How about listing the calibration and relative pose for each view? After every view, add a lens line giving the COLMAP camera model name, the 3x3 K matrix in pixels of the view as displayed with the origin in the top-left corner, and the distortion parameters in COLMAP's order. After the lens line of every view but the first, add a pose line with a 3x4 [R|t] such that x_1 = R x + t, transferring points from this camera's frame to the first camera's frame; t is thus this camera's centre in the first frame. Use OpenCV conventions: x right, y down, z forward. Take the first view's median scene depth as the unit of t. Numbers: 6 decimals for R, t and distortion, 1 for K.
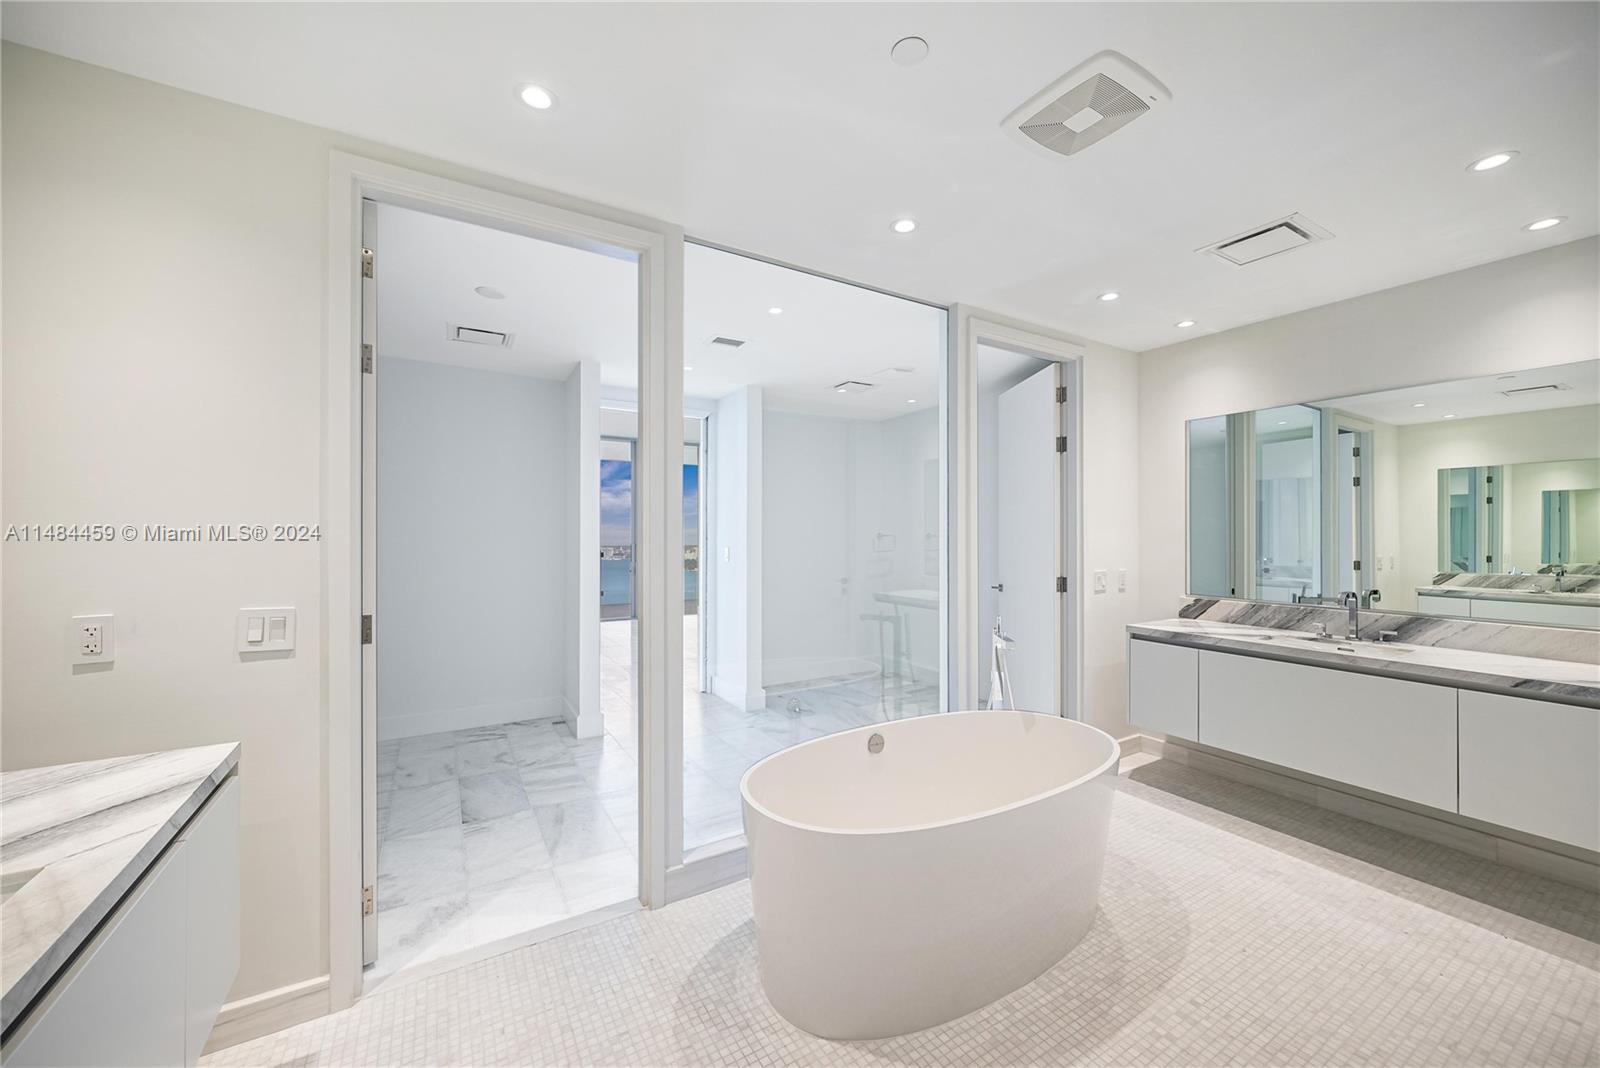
lens RADIAL K [[580.1, 0, 800.2], [0, 580.1, 536.1], [0, 0, 1]] dist [-0.000650, 0.000019]
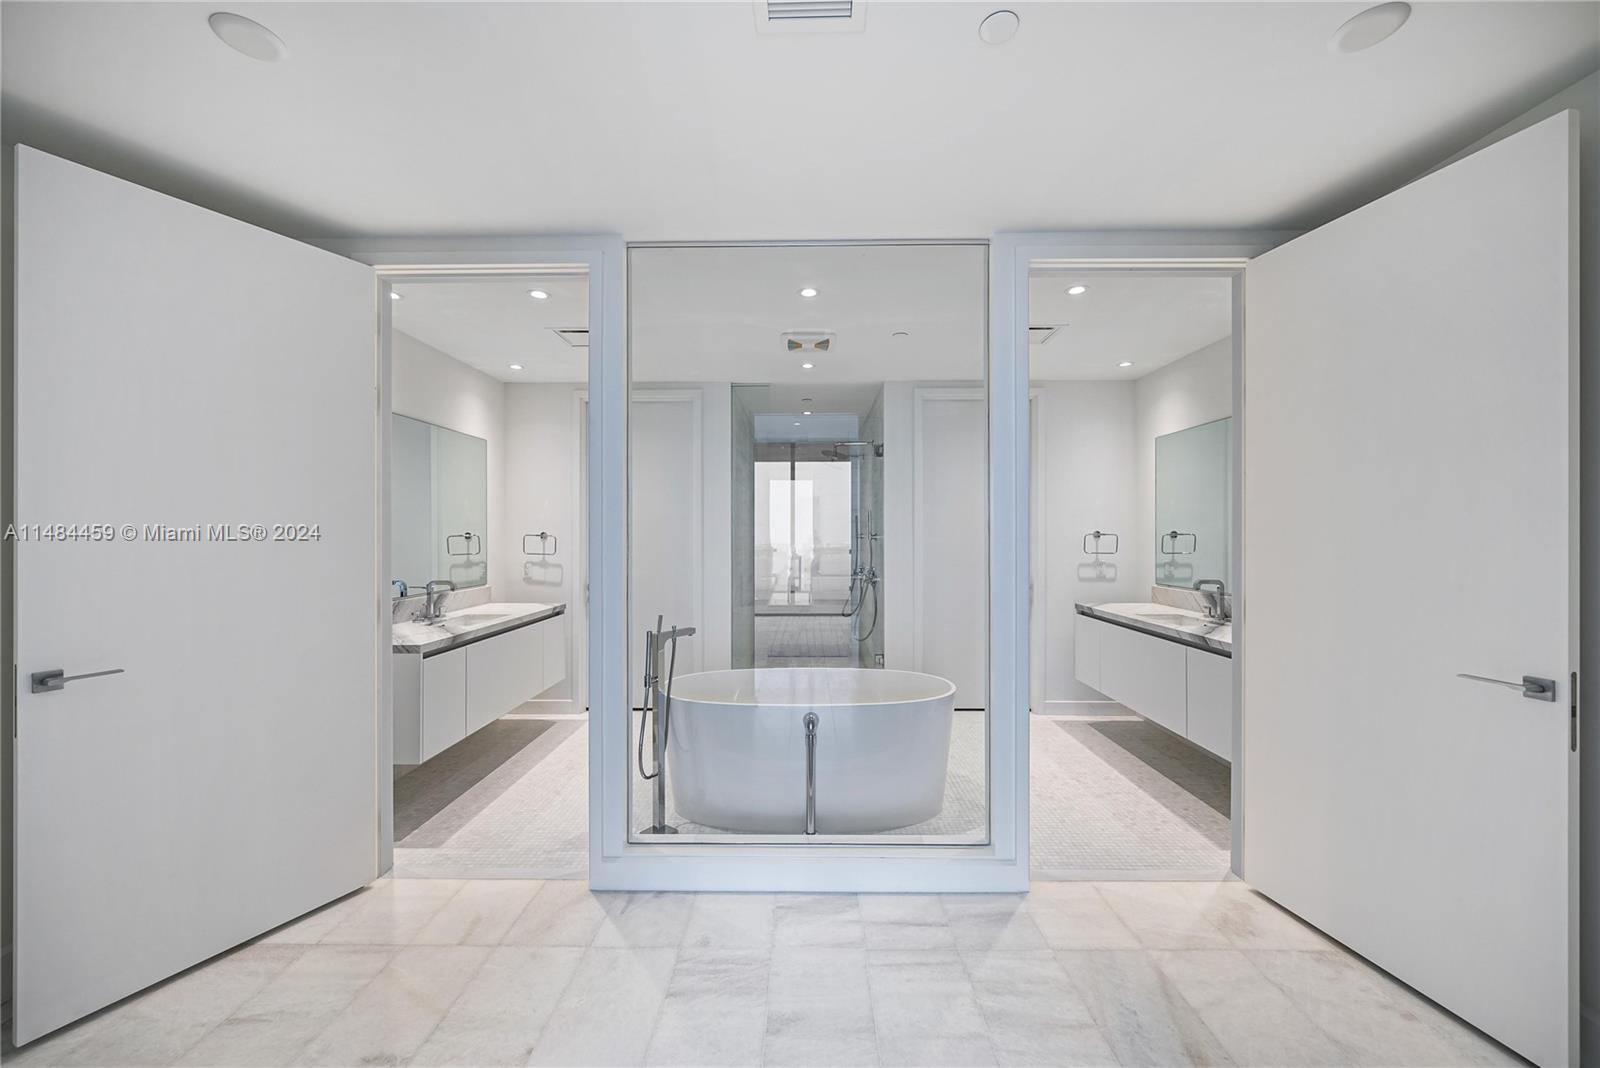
lens RADIAL K [[580.1, 0, 804.9], [0, 580.1, 533.1], [0, 0, 1]] dist [-0.000650, 0.000019]
pose [[-0.843711, 0.000629, 0.536798, -0.443148], [-0.001501, 0.999993, -0.003530, -0.001429], [-0.536796, -0.003784, -0.843703, 1.859496]]
